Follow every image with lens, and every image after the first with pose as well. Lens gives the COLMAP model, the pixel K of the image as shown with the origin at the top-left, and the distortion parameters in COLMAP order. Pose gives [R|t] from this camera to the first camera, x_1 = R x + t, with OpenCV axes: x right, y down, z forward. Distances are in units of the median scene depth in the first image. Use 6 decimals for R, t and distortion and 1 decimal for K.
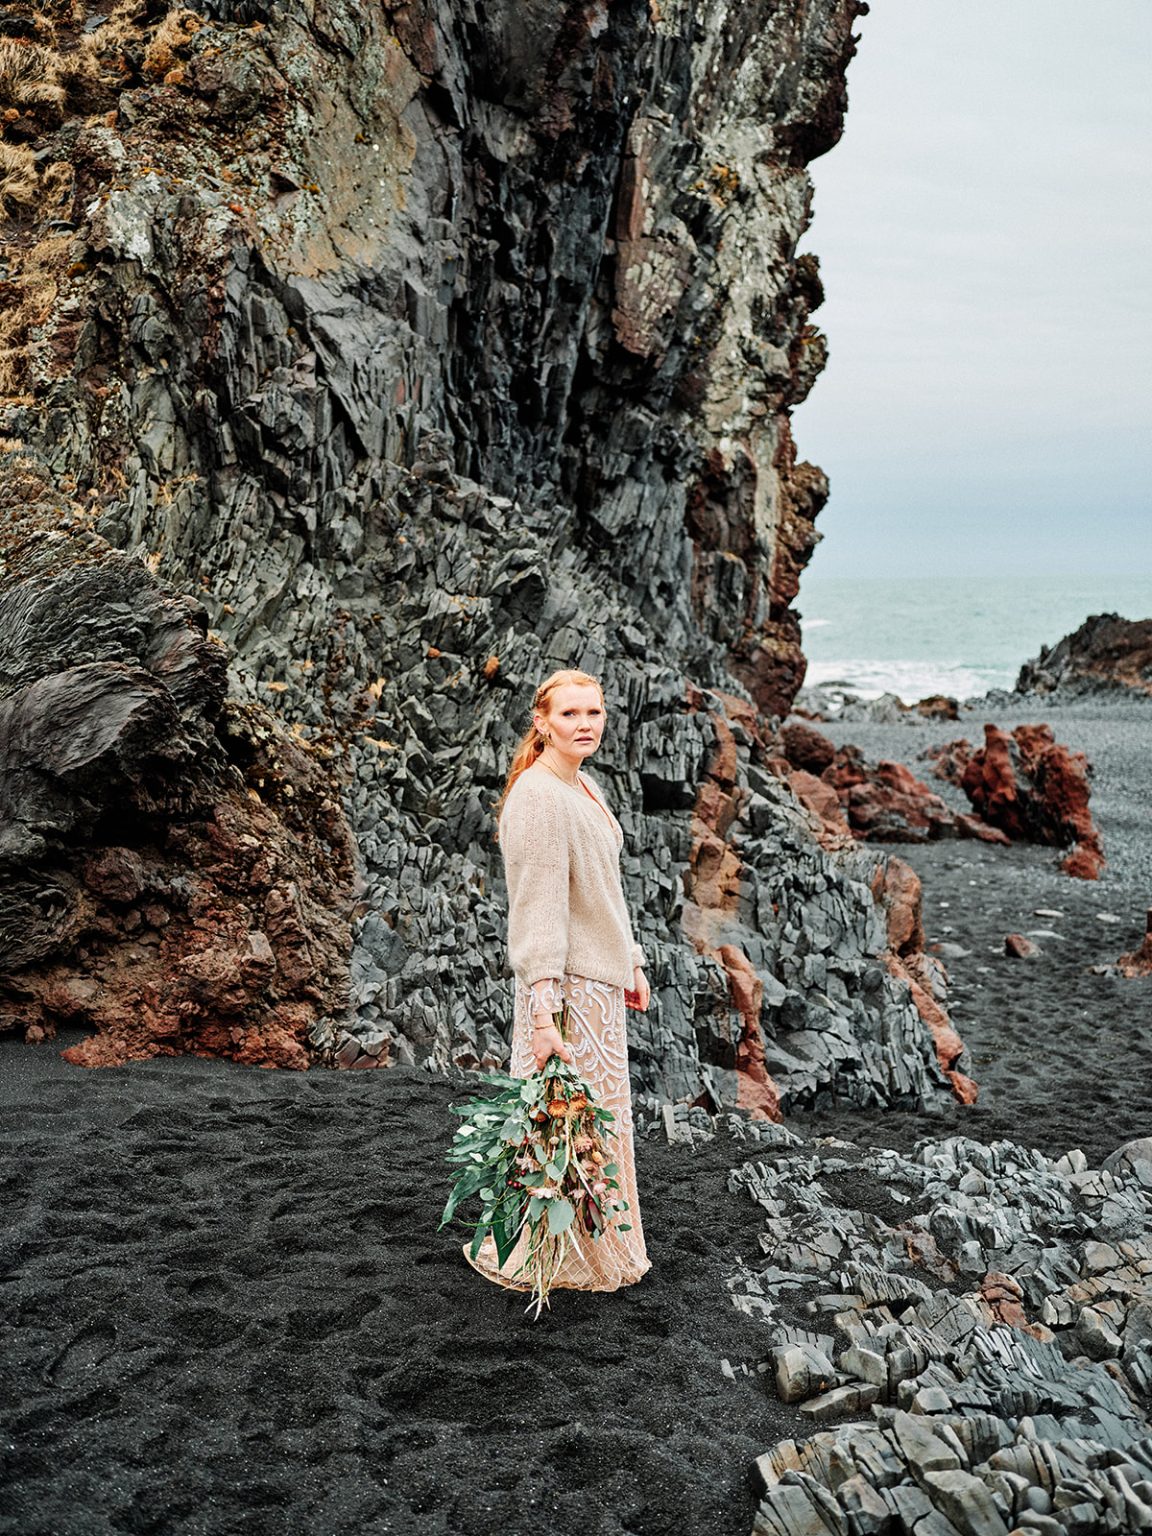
lens RADIAL K [[1711.6, 0, 580.8], [0, 1711.6, 760.0], [0, 0, 1]] dist [-0.007168, -0.006176]
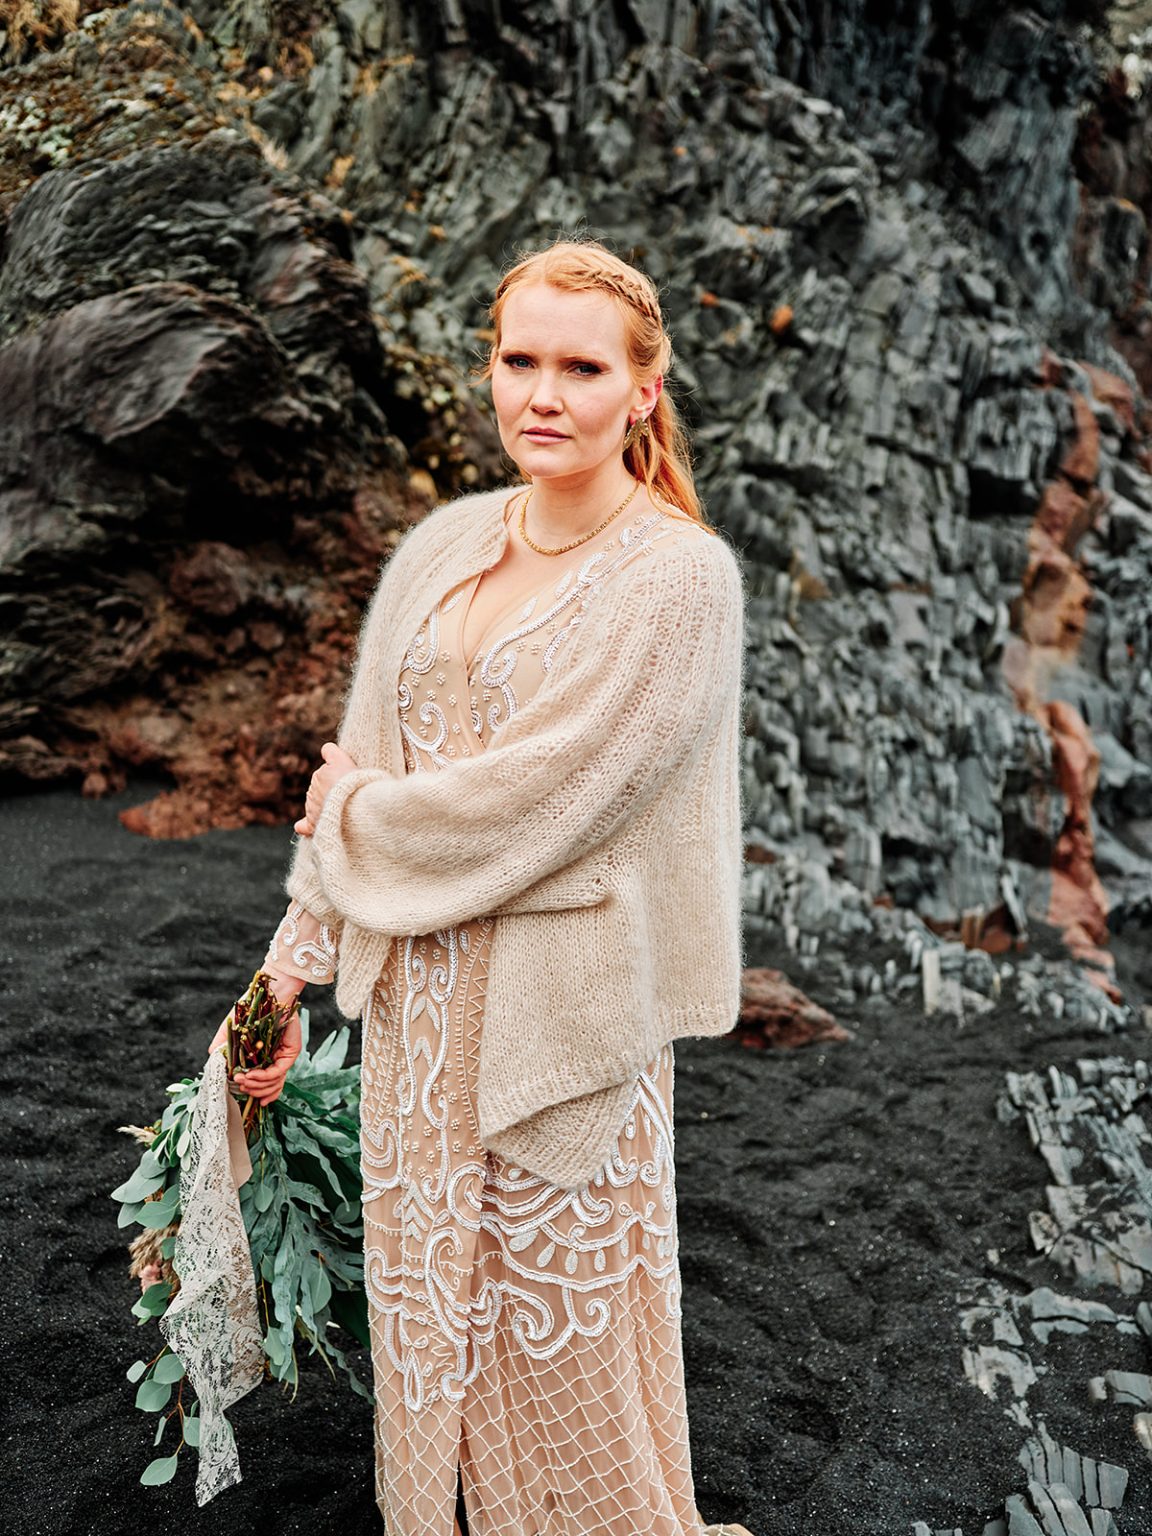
lens RADIAL K [[1711.6, 0, 580.8], [0, 1711.6, 760.0], [0, 0, 1]] dist [-0.007168, -0.006176]
pose [[0.977327, 0.075673, -0.197750, 0.029928], [-0.037452, 0.981011, 0.190304, -0.003118], [0.208395, -0.178583, 0.961603, 0.213818]]
